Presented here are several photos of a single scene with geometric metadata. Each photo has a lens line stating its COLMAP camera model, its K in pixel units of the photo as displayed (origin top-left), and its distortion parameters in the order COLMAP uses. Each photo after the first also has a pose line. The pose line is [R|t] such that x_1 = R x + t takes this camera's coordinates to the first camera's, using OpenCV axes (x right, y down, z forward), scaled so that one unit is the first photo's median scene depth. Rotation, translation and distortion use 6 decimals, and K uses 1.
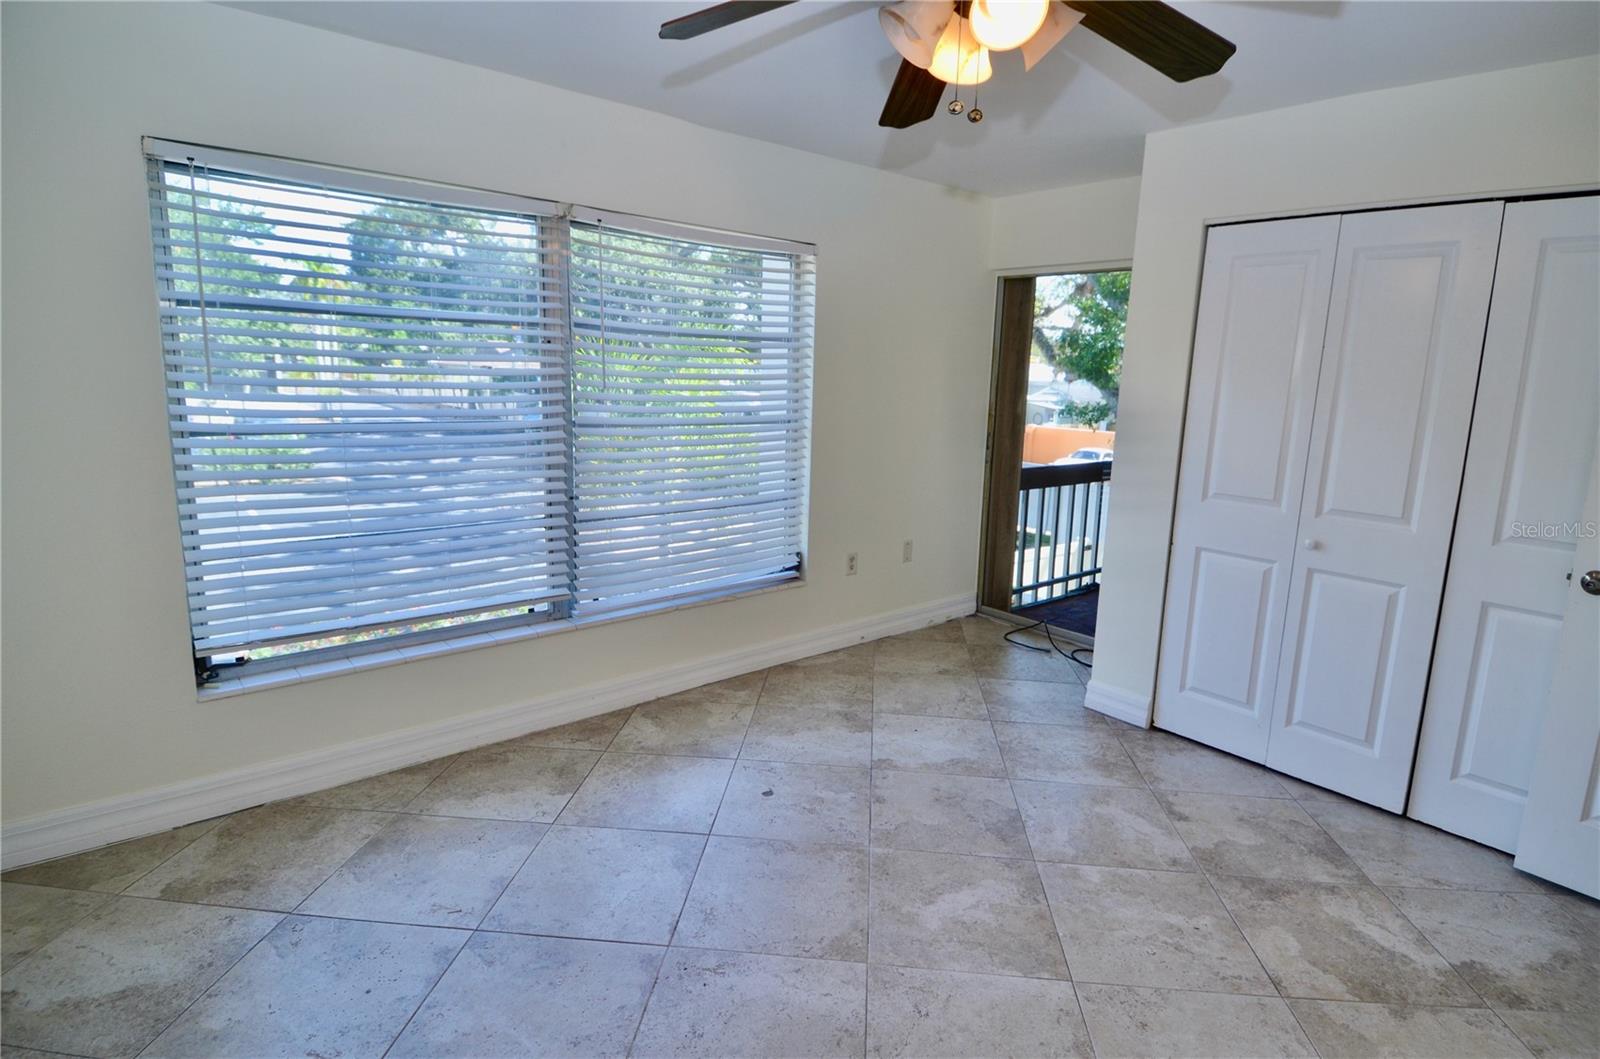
lens RADIAL K [[817.2, 0, 822.7], [0, 817.2, 514.3], [0, 0, 1]] dist [0.045199, -0.053103]
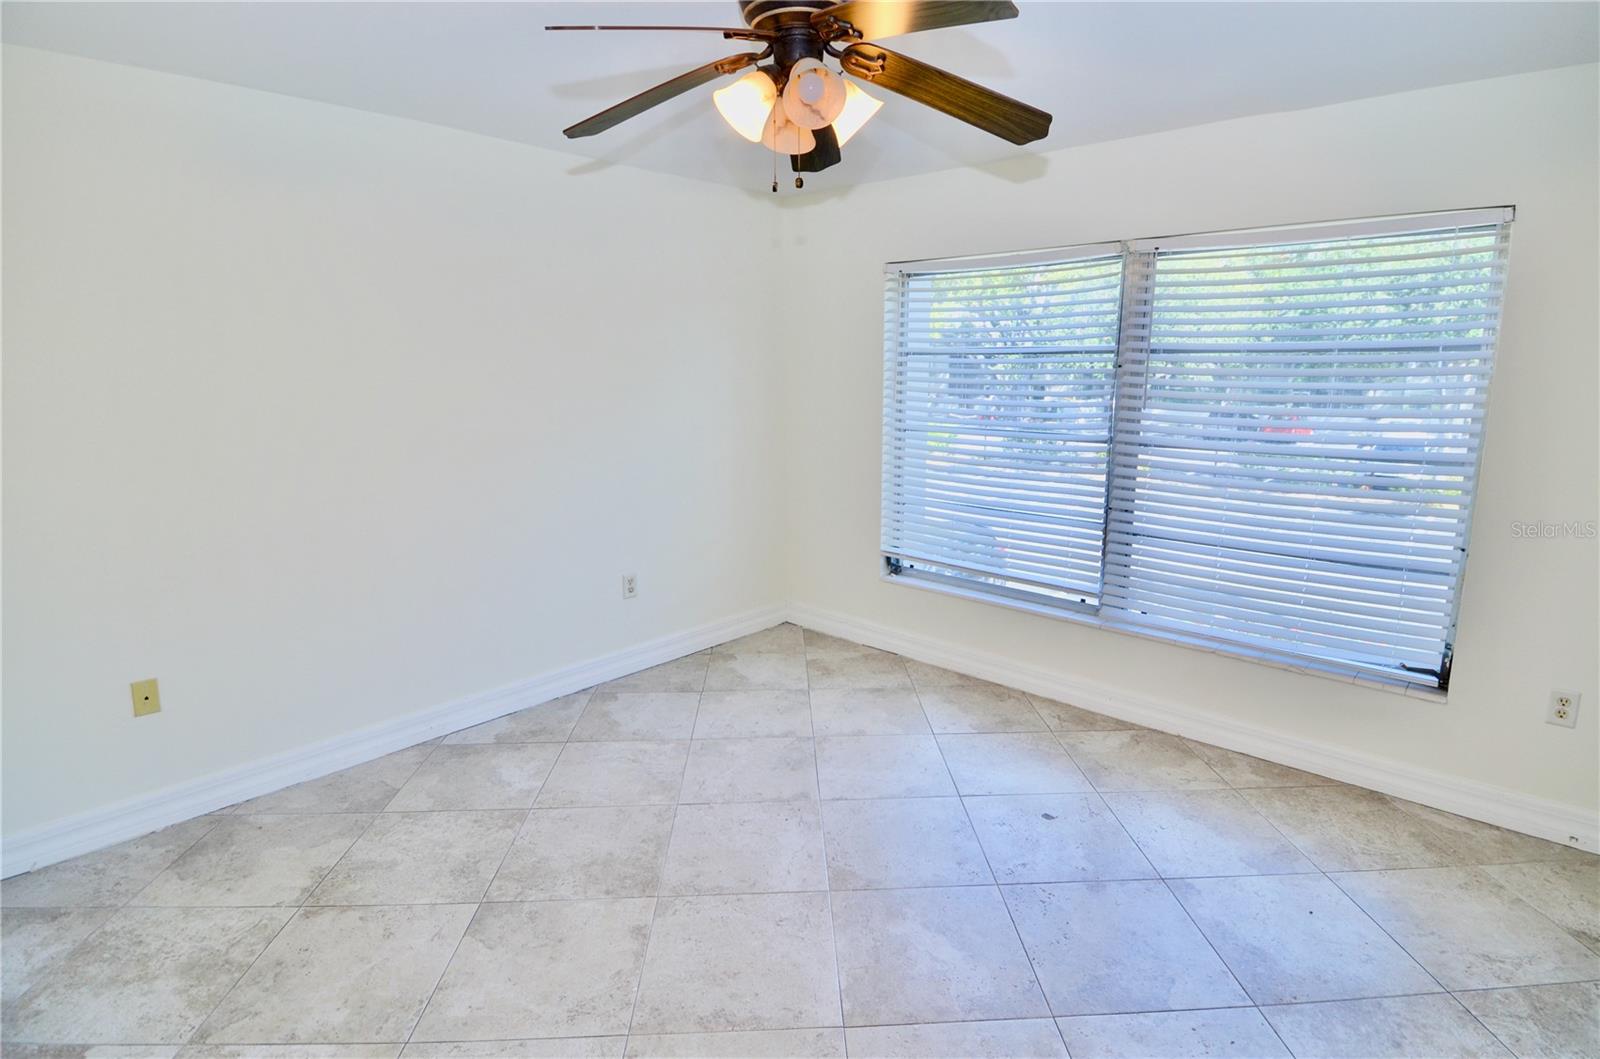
lens RADIAL K [[817.2, 0, 822.7], [0, 817.2, 514.3], [0, 0, 1]] dist [0.045199, -0.053103]
pose [[0.132282, 0.147389, -0.980193, 0.702089], [-0.171892, 0.977311, 0.123758, -0.080340], [0.976194, 0.152117, 0.154616, 0.449345]]
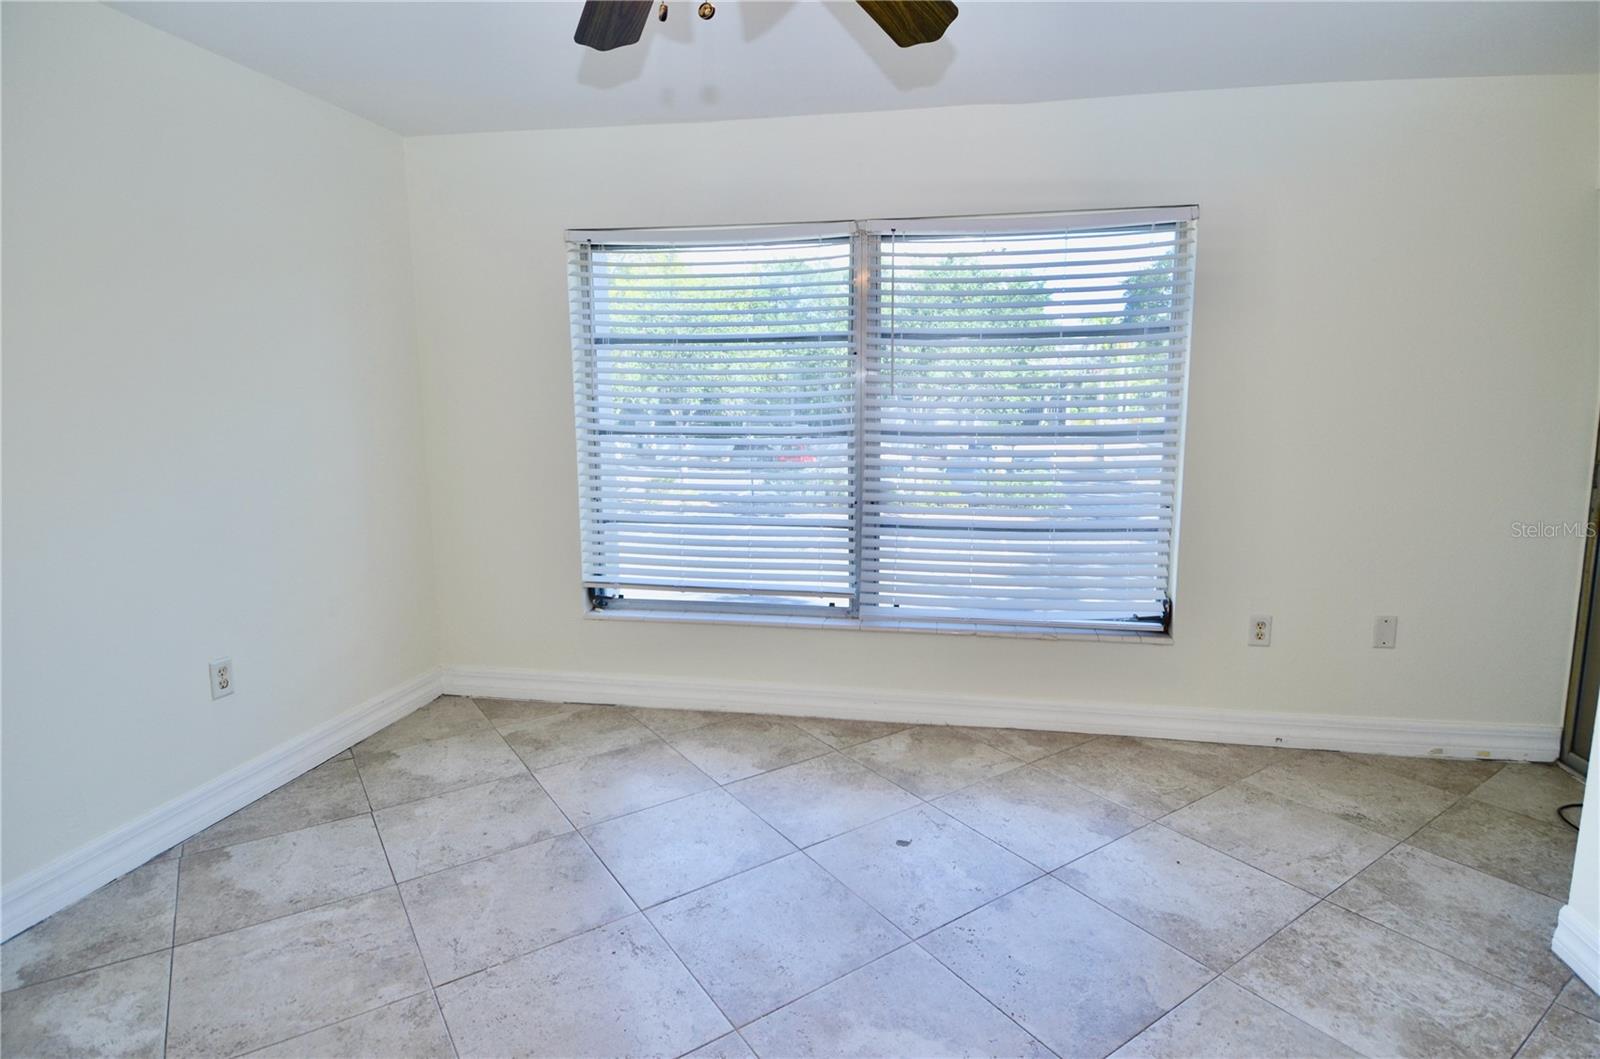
lens RADIAL K [[824.8, 0, 818.3], [0, 824.8, 515.6], [0, 0, 1]] dist [0.048819, -0.055230]
pose [[0.631420, 0.070943, -0.772189, 0.456818], [-0.111847, 0.993725, -0.000162, 0.003776], [0.767333, 0.086469, 0.635393, 0.291828]]
